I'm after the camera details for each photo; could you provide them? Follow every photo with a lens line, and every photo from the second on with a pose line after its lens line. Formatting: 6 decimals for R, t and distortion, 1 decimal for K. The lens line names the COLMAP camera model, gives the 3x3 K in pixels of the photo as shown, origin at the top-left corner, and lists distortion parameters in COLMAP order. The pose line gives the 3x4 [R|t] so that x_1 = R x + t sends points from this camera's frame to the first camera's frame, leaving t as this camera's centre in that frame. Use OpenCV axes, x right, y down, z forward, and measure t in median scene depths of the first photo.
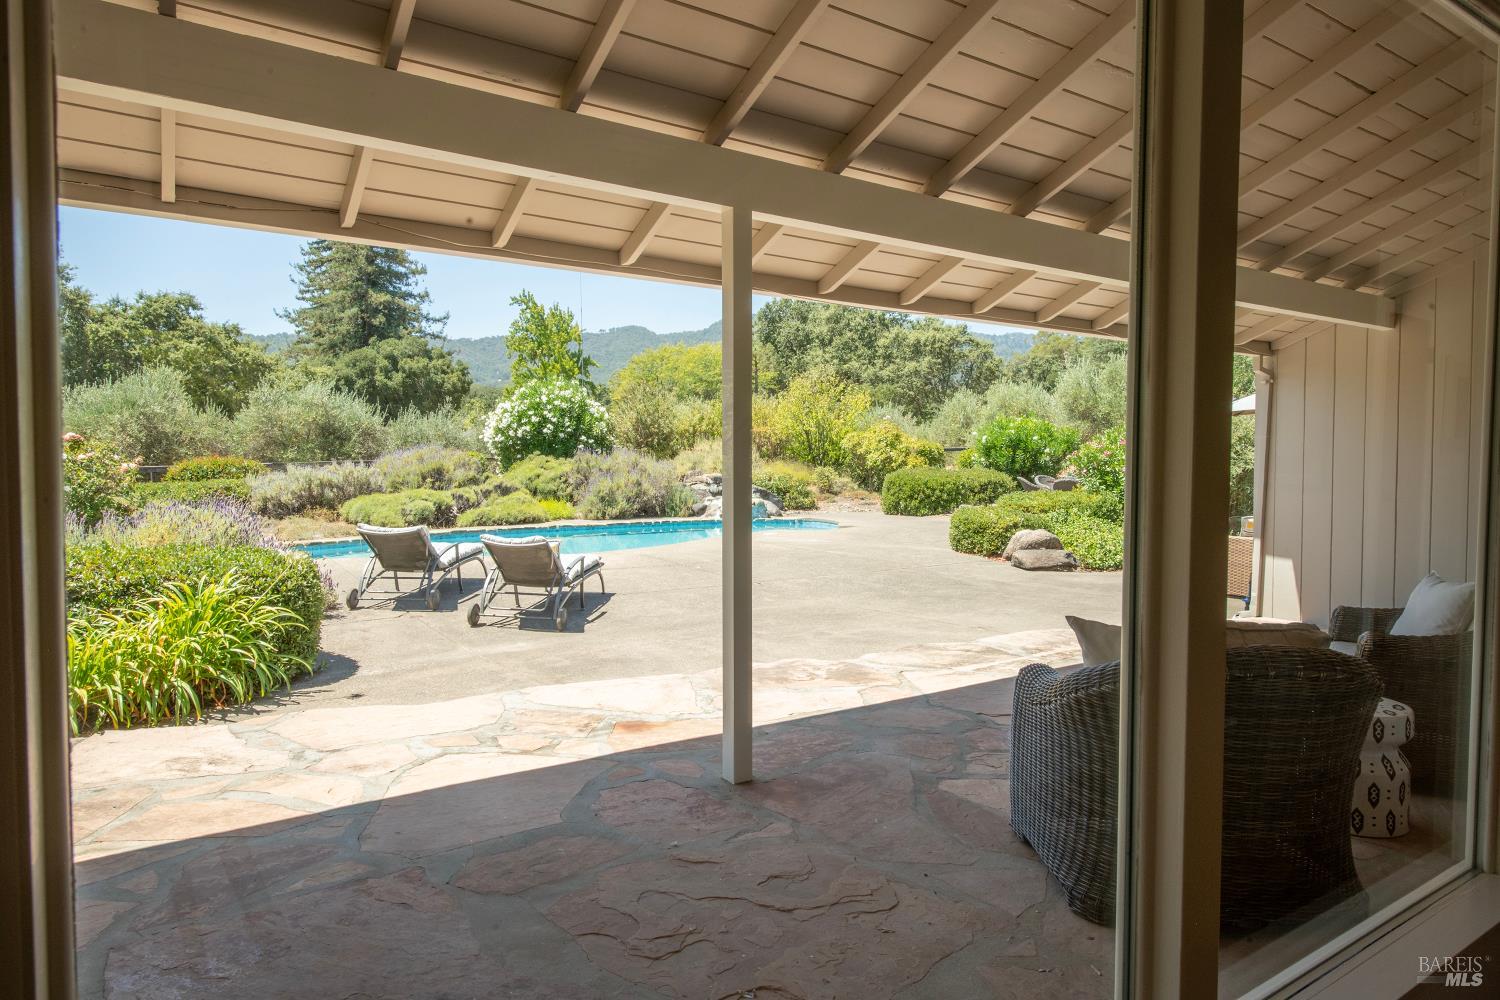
lens RADIAL K [[881.6, 0, 762.8], [0, 881.6, 504.2], [0, 0, 1]] dist [-0.003790, -0.001843]
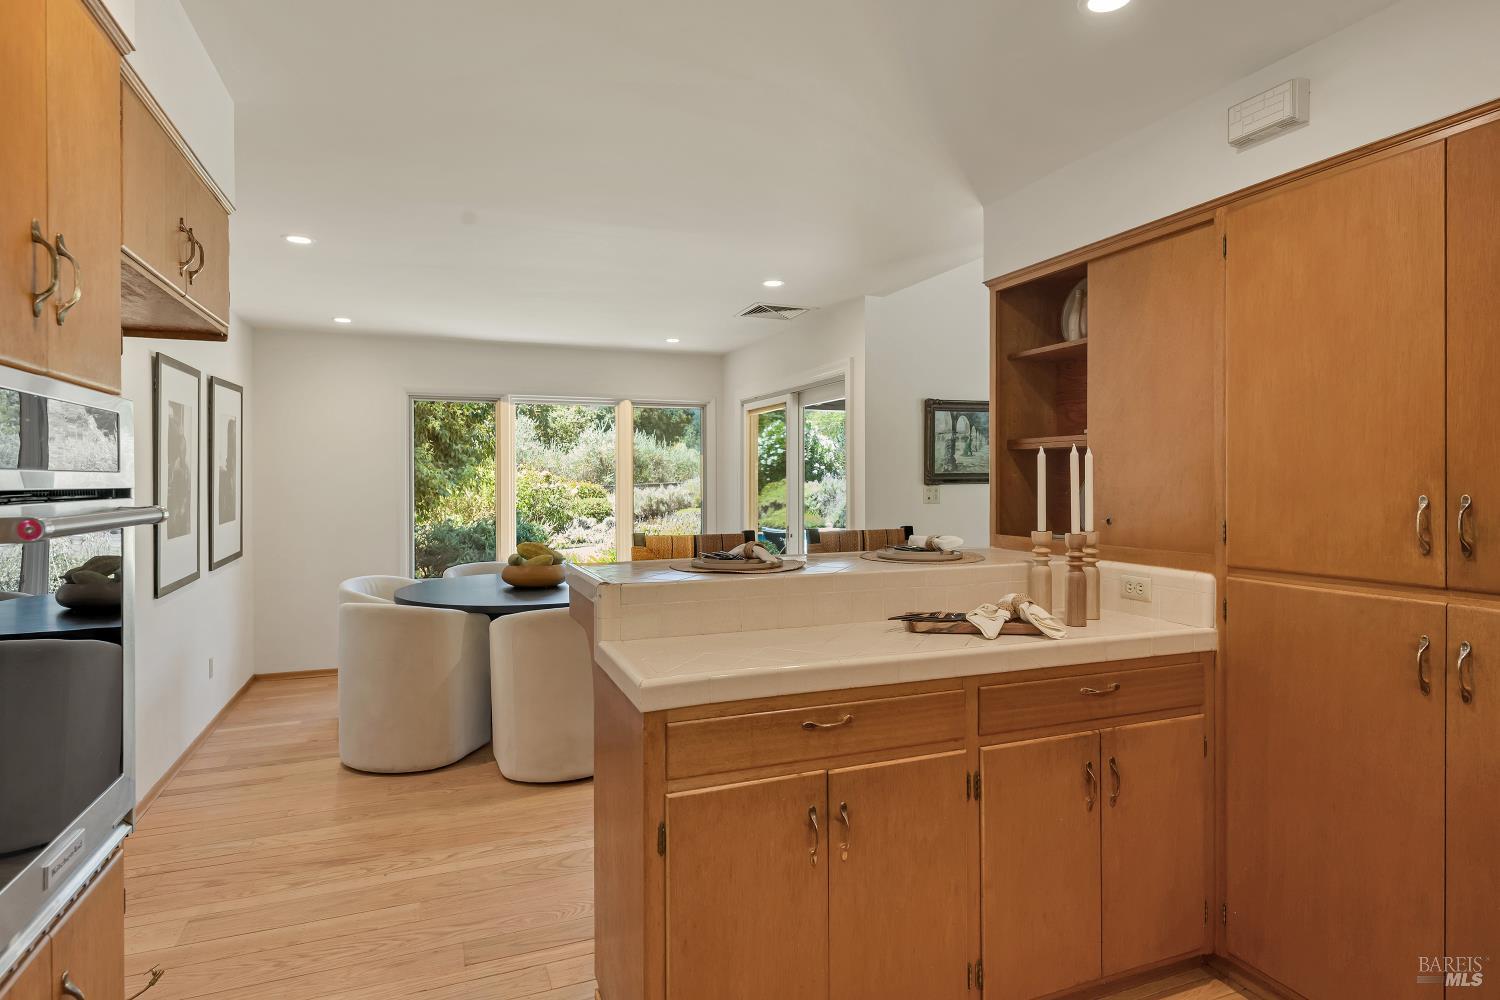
lens RADIAL K [[830.7, 0, 755.7], [0, 830.7, 495.7], [0, 0, 1]] dist [-0.035107, -0.000453]
pose [[0.979541, 0.000443, -0.201244, -0.063347], [-0.005466, 0.999687, -0.024406, -0.000017], [0.201170, 0.025007, 0.979237, -0.283785]]
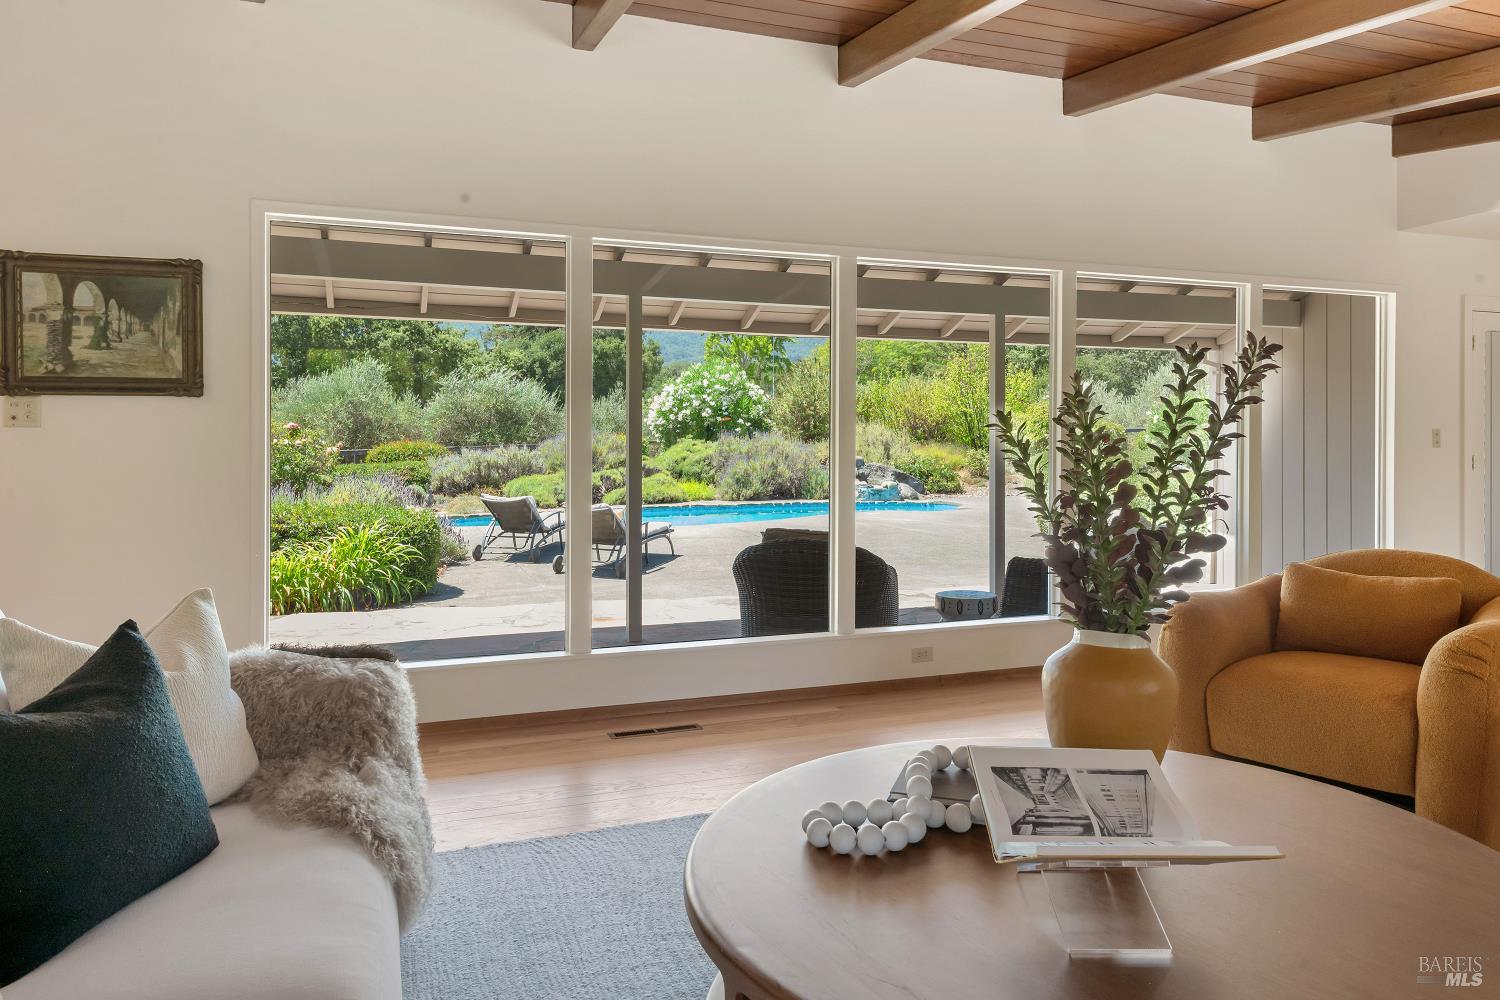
lens RADIAL K [[1025.5, 0, 778.0], [0, 1025.5, 461.5], [0, 0, 1]] dist [0.006109, 0.000394]
pose [[0.974143, 0.001134, -0.225930, 0.136472], [-0.008199, 0.999506, -0.030336, 0.007643], [0.225785, 0.031404, 0.973671, -0.165110]]
